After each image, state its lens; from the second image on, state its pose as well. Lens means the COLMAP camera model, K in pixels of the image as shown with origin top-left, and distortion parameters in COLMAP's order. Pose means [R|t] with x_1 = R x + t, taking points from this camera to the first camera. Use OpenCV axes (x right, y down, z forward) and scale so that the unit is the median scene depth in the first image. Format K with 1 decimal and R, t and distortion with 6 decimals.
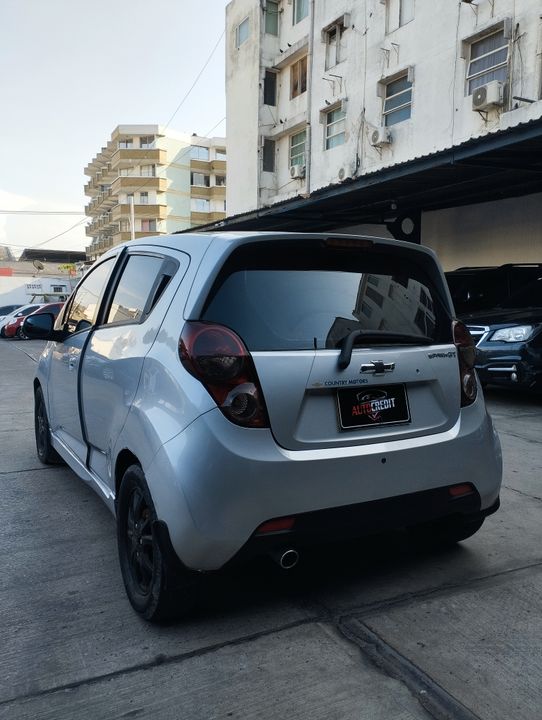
lens RADIAL K [[593.7, 0, 275.3], [0, 593.7, 359.2], [0, 0, 1]] dist [0.111712, -0.143542]
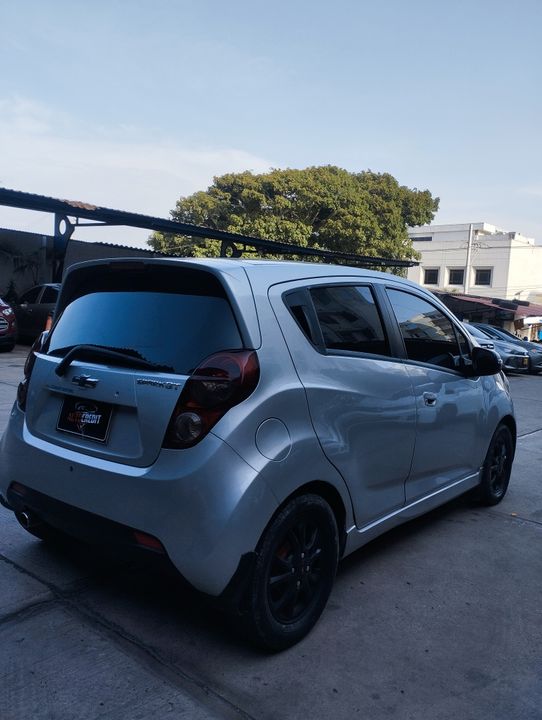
lens RADIAL K [[593.7, 0, 275.3], [0, 593.7, 359.2], [0, 0, 1]] dist [0.111712, -0.143542]
pose [[0.390520, 0.085124, -0.916650, 1.190777], [-0.135616, 0.990172, 0.034175, -0.100258], [0.910551, 0.110967, 0.398226, 0.819561]]
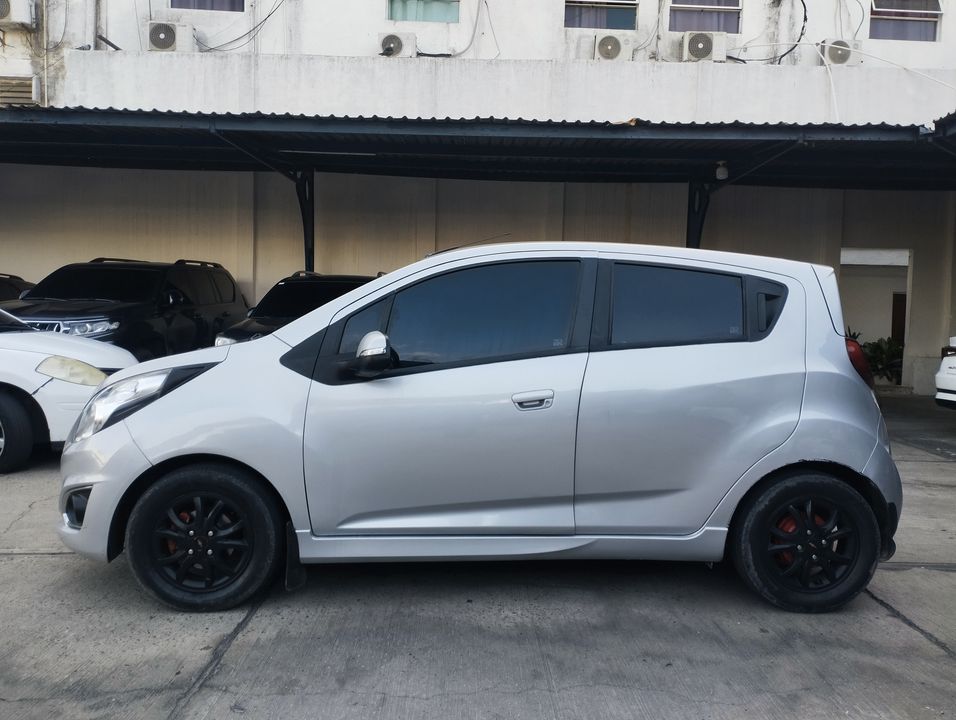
lens RADIAL K [[788.3, 0, 478.0], [0, 788.3, 360.0], [0, 0, 1]] dist [0.111712, -0.143542]
pose [[0.423012, -0.045325, 0.904990, -1.623741], [0.070371, 0.997375, 0.017059, -0.073505], [-0.903388, 0.056468, 0.425091, 0.870108]]
